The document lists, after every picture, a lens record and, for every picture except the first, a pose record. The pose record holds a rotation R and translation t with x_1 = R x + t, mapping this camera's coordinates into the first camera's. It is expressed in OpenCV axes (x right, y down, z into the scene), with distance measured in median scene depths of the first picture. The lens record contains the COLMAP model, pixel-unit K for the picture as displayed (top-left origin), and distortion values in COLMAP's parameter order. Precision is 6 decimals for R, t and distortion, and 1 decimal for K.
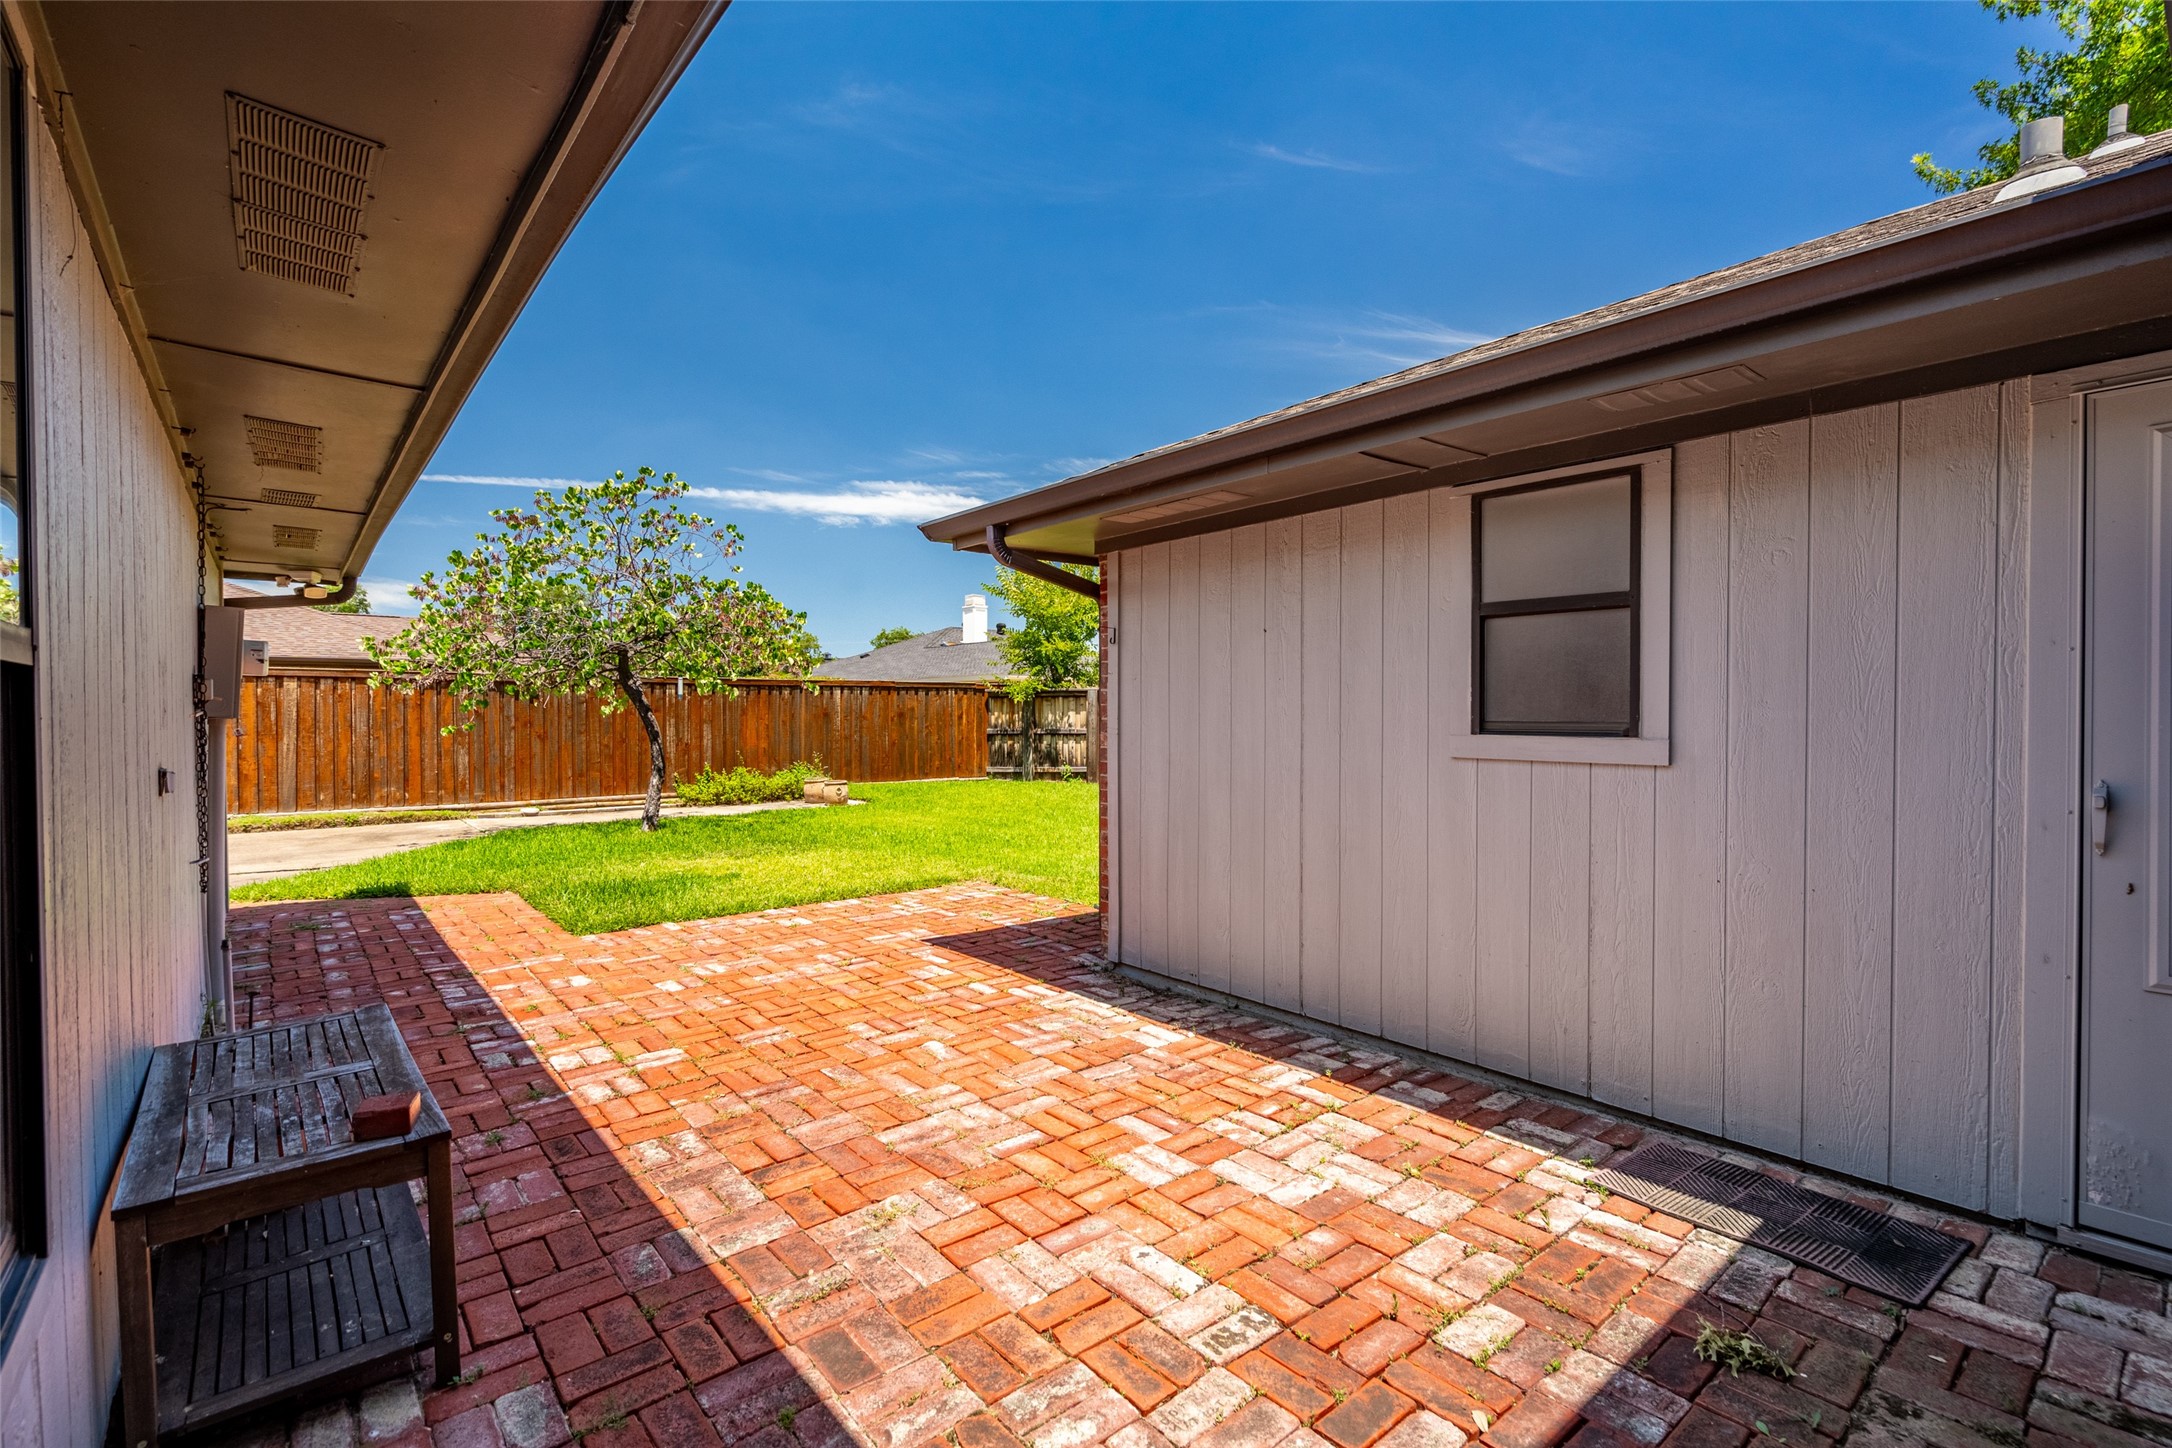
lens RADIAL K [[973.5, 0, 1081.9], [0, 973.5, 731.4], [0, 0, 1]] dist [-0.006476, 0.001583]
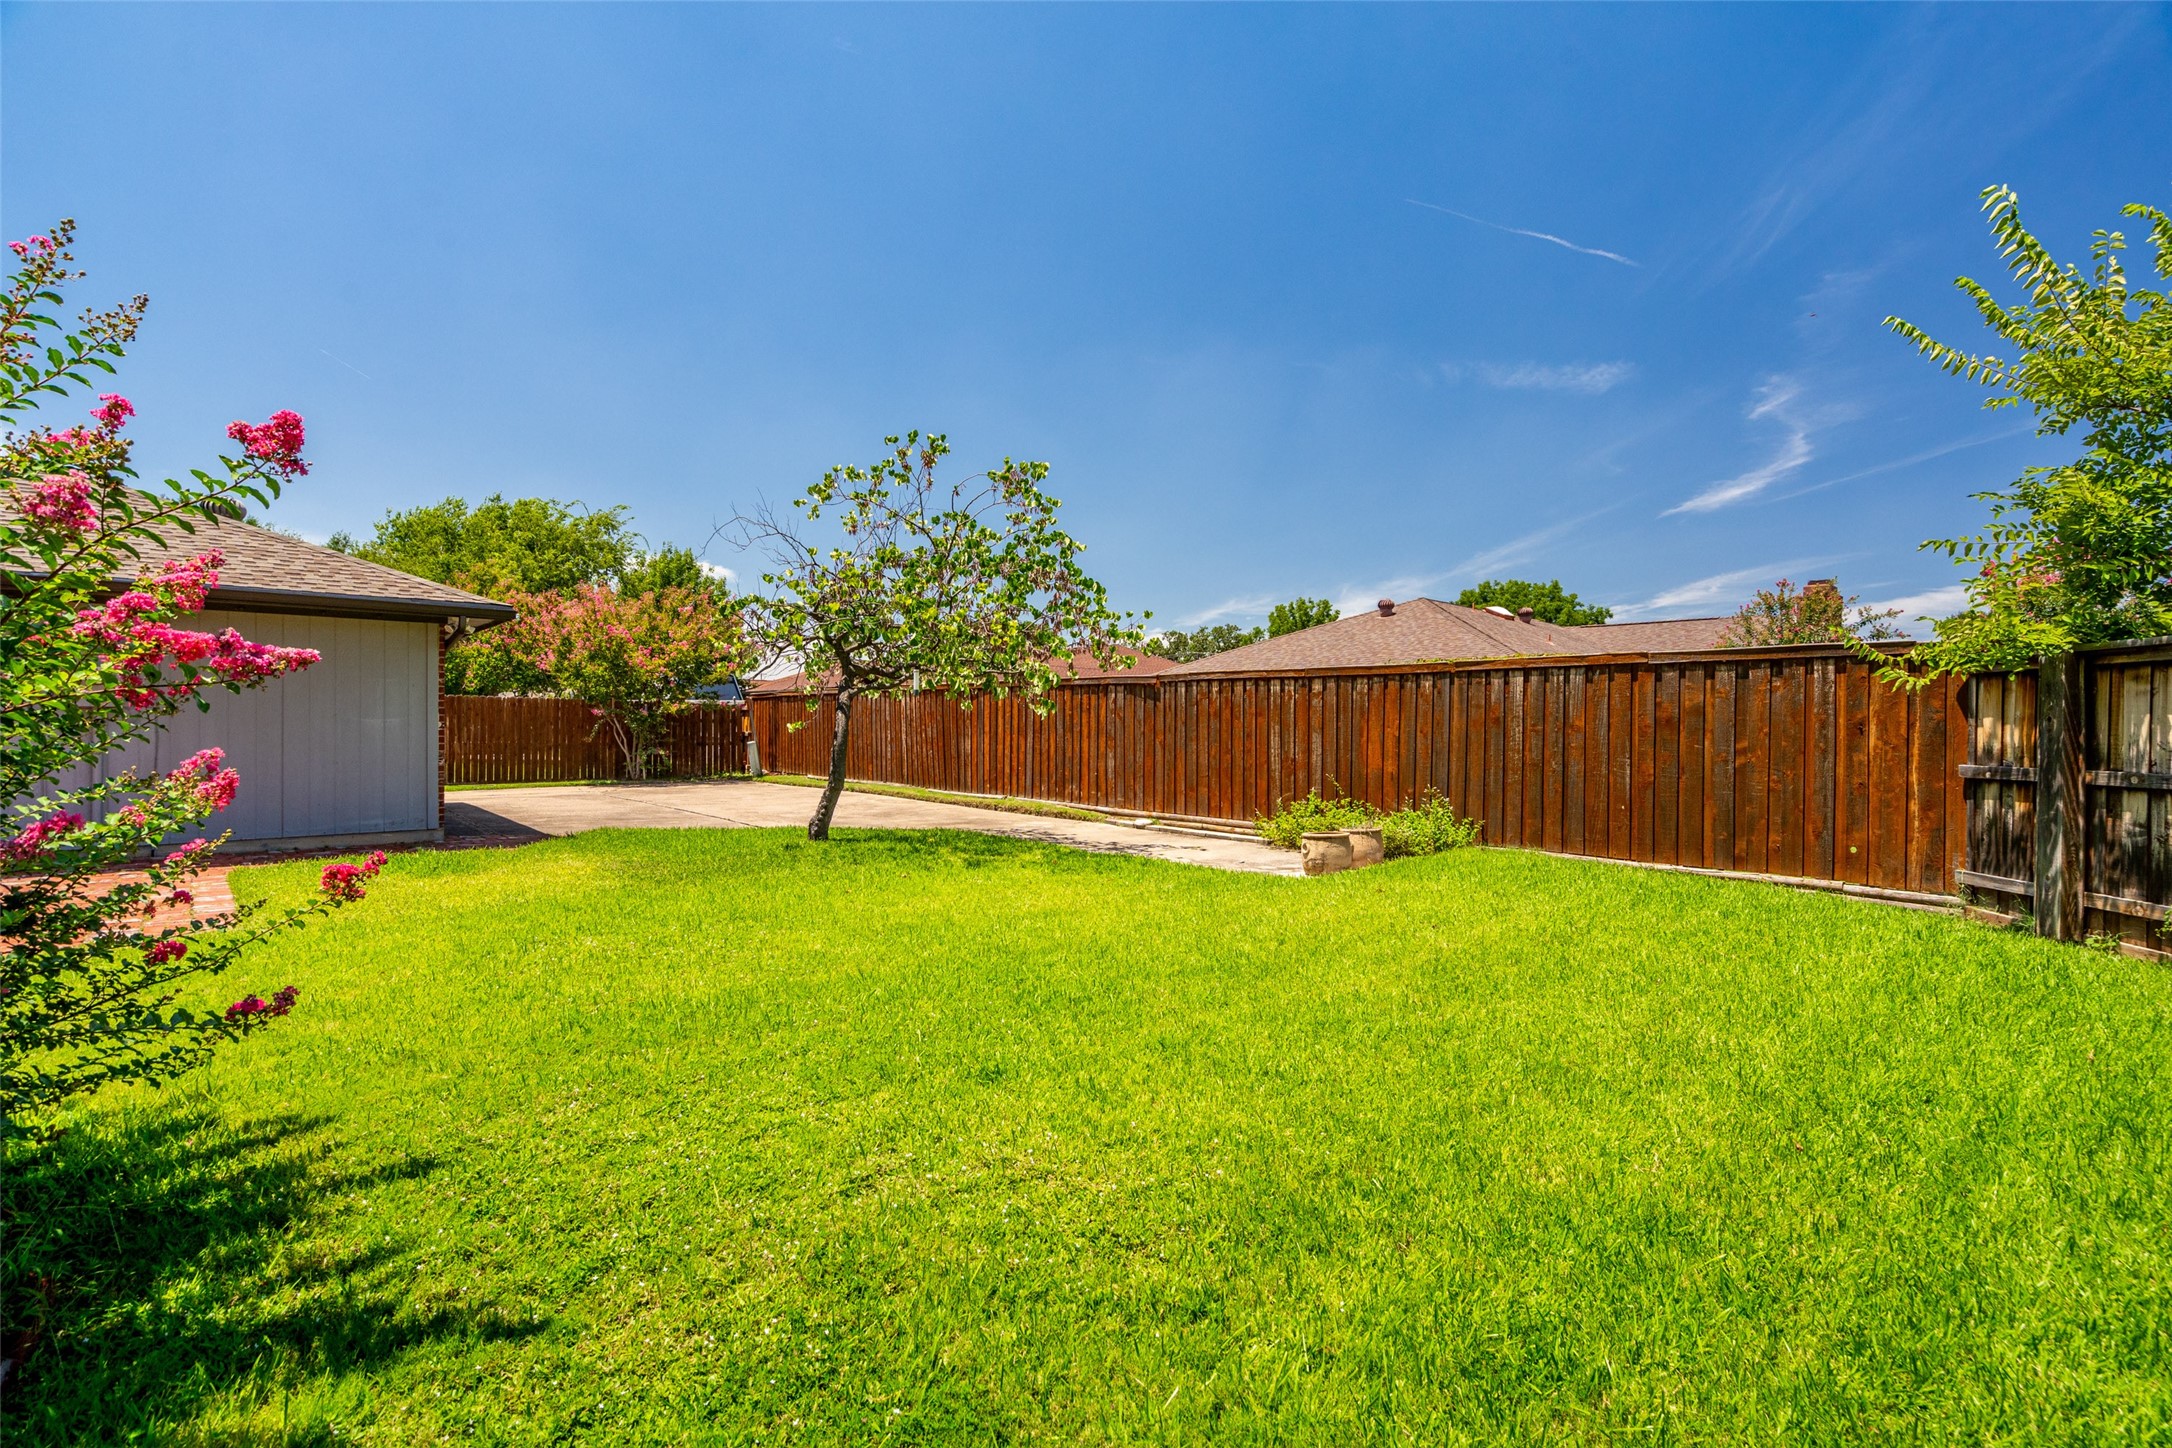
lens RADIAL K [[973.5, 0, 1081.9], [0, 973.5, 731.4], [0, 0, 1]] dist [-0.006476, 0.001583]
pose [[0.020435, 0.016803, -0.999650, 0.312839], [-0.019959, 0.999666, 0.016395, -0.017296], [0.999592, 0.019617, 0.020763, 0.802485]]
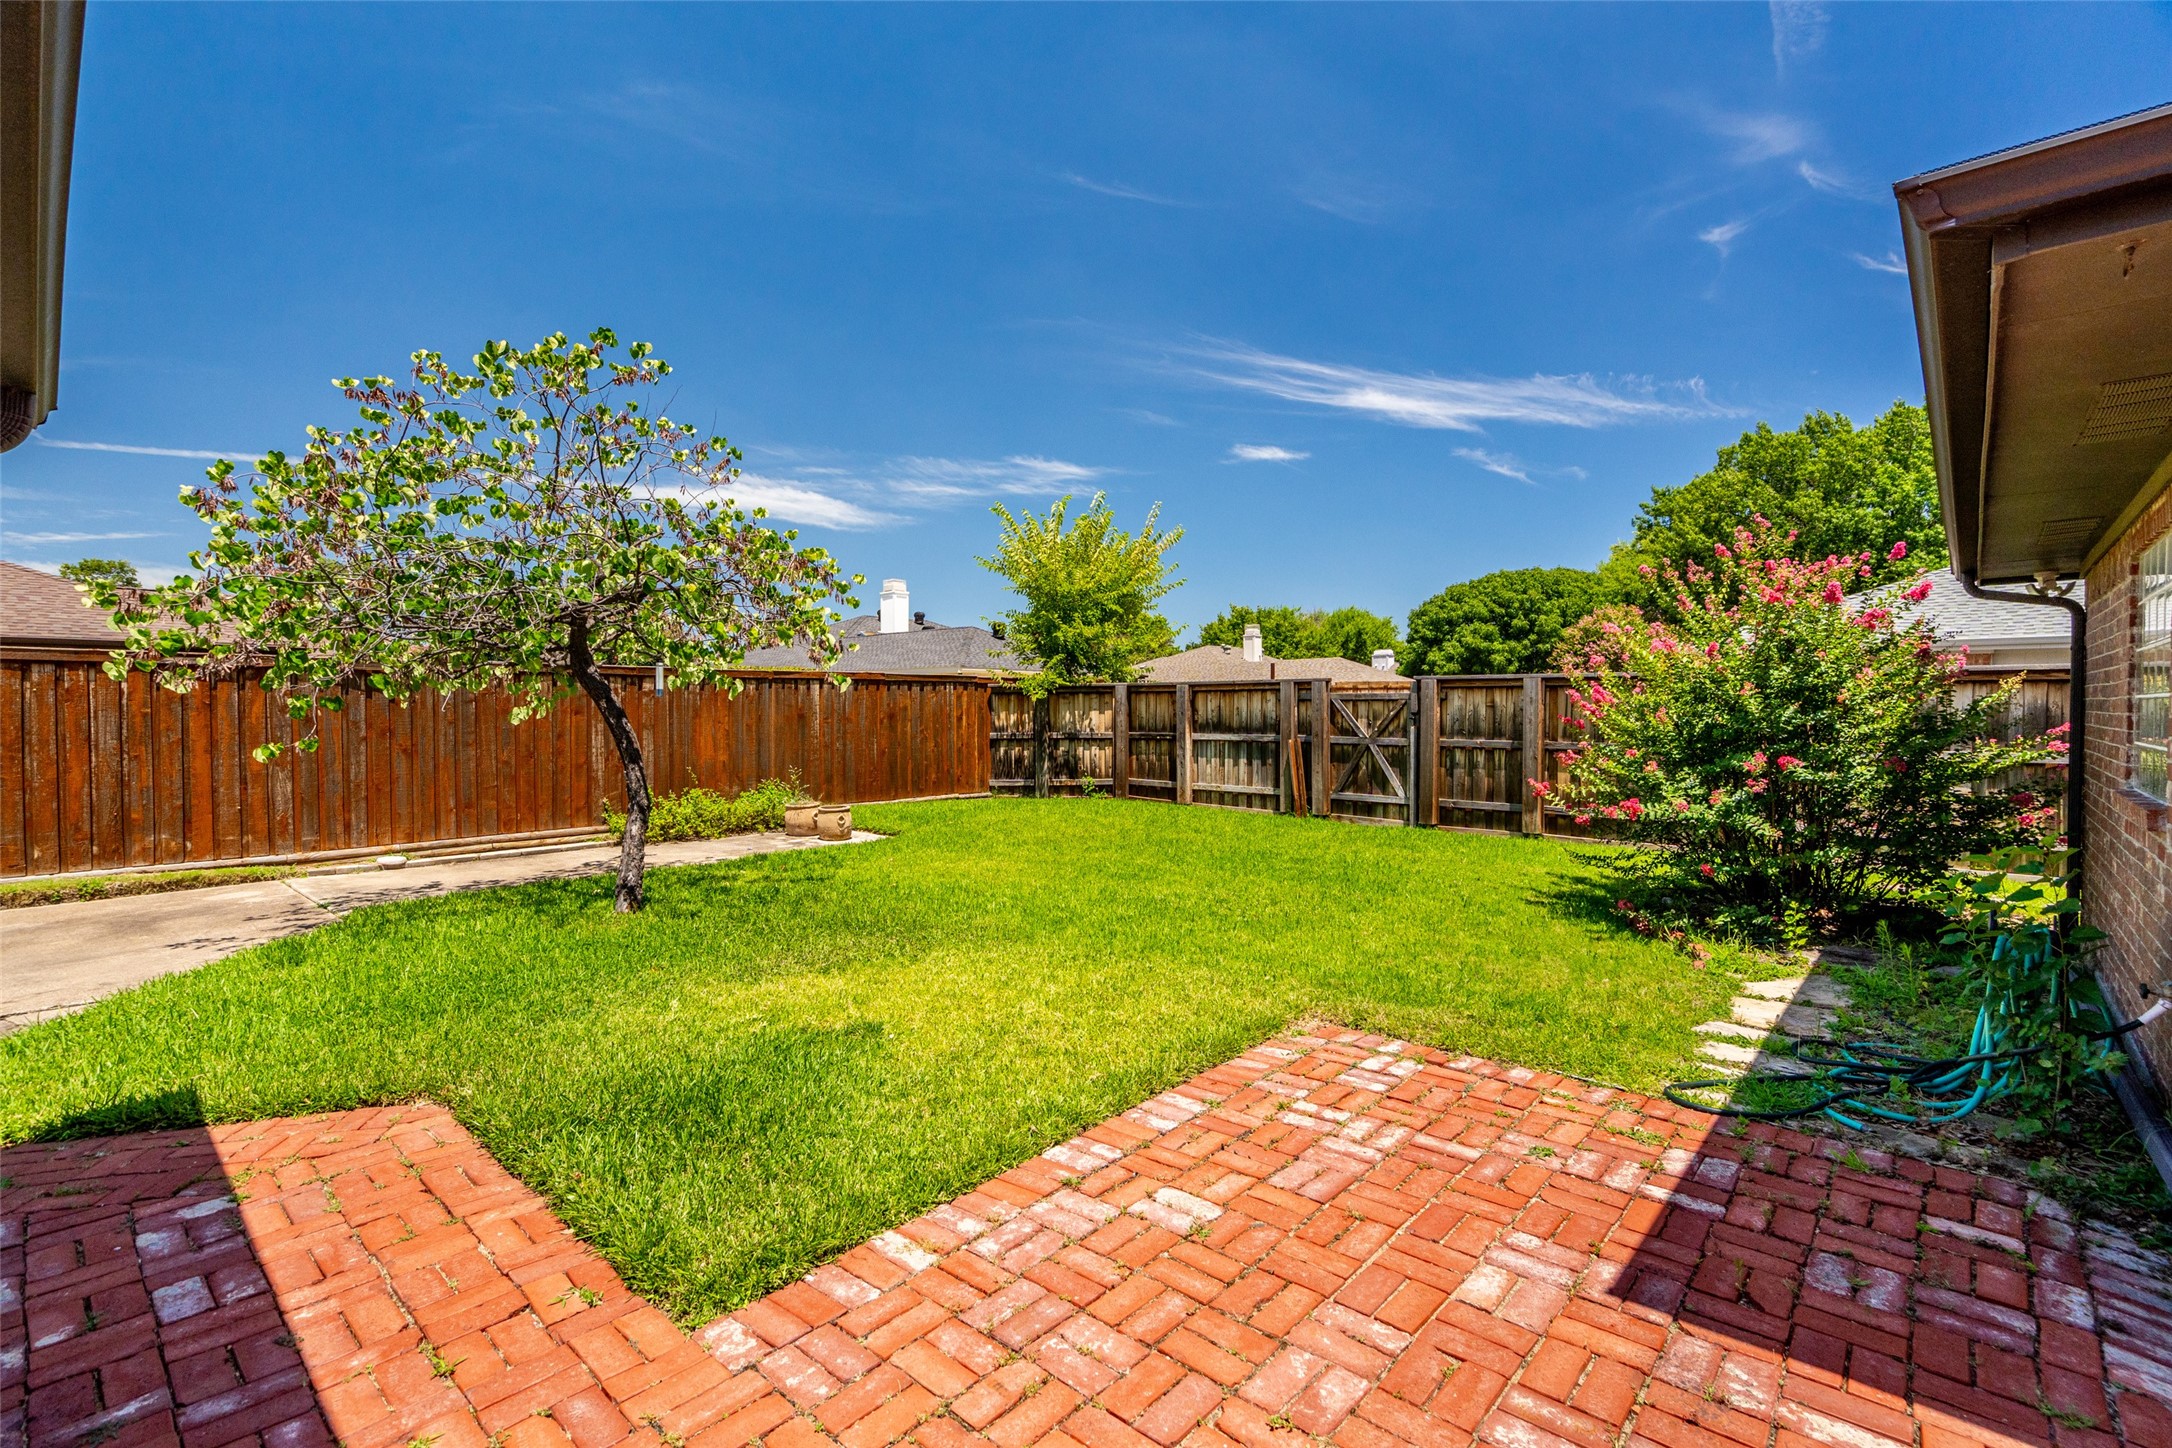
lens RADIAL K [[969.7, 0, 1084.1], [0, 969.7, 736.5], [0, 0, 1]] dist [-0.003354, 0.000201]
pose [[0.990485, -0.005499, 0.137511, -0.158357], [0.004189, 0.999943, 0.009811, -0.008611], [-0.137557, -0.009141, 0.990452, 0.230441]]
